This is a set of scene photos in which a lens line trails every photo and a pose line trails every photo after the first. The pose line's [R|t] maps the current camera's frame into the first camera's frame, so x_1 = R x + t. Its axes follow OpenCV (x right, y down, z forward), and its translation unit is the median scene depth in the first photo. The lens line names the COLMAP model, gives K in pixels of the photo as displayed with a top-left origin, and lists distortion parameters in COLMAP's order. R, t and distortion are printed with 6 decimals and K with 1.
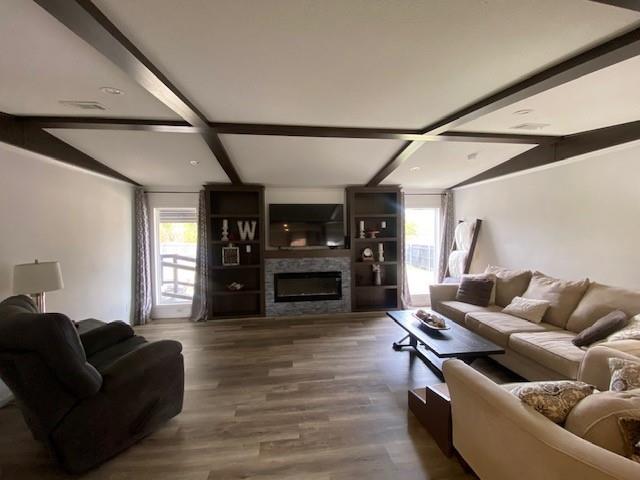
lens RADIAL K [[259.5, 0, 317.7], [0, 259.5, 236.3], [0, 0, 1]] dist [-0.003784, -0.007207]
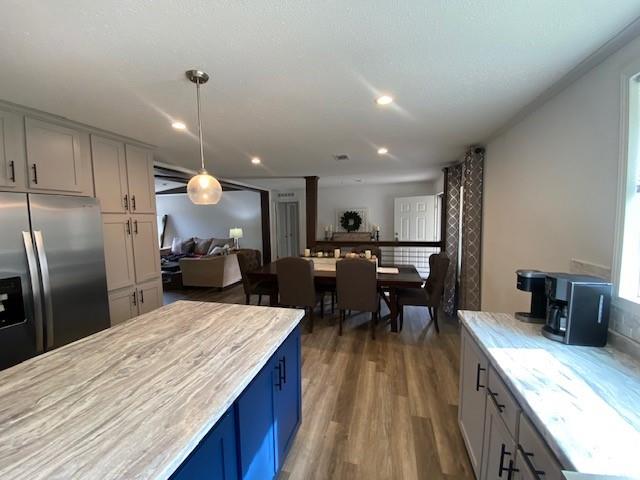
lens RADIAL K [[259.5, 0, 312.0], [0, 259.5, 240.6], [0, 0, 1]] dist [-0.003784, -0.007207]
pose [[0.405455, -0.078392, 0.910748, -0.759509], [0.030655, 0.996922, 0.072162, 0.019034], [-0.913601, -0.001339, 0.406610, -0.809513]]
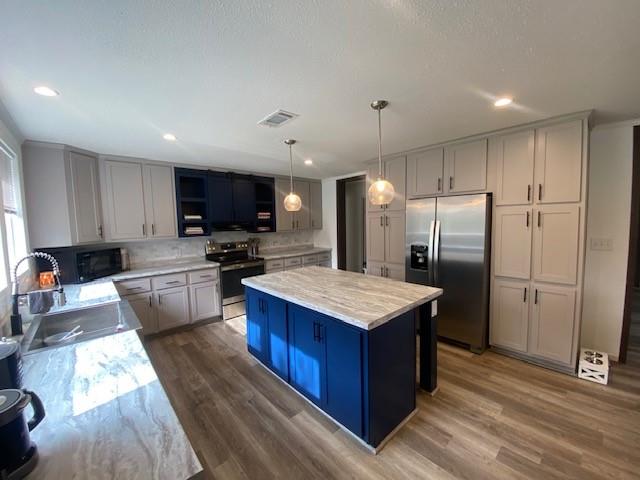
lens RADIAL K [[259.5, 0, 321.8], [0, 259.5, 239.7], [0, 0, 1]] dist [-0.003784, -0.007207]
pose [[0.568247, 0.052680, -0.821170, -0.136740], [0.006103, 0.997651, 0.068224, 0.022023], [0.822836, -0.043780, 0.566591, -0.877749]]
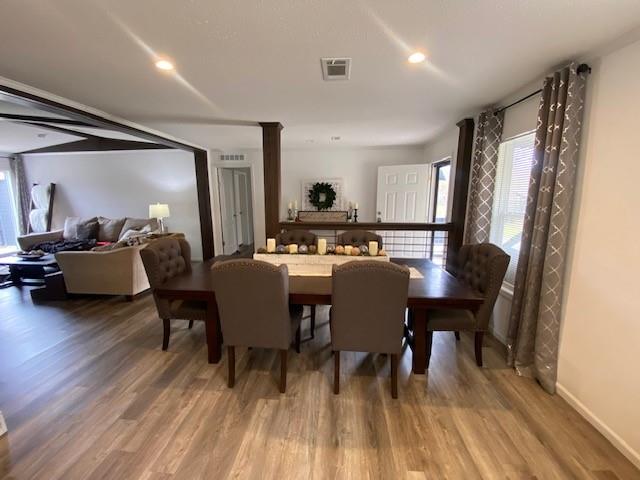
lens RADIAL K [[259.5, 0, 318.6], [0, 259.5, 245.6], [0, 0, 1]] dist [-0.003784, -0.007207]
pose [[0.209968, -0.176467, 0.961651, -0.420075], [0.013318, 0.984002, 0.177660, 0.034679], [-0.977618, -0.024496, 0.208959, -0.625033]]
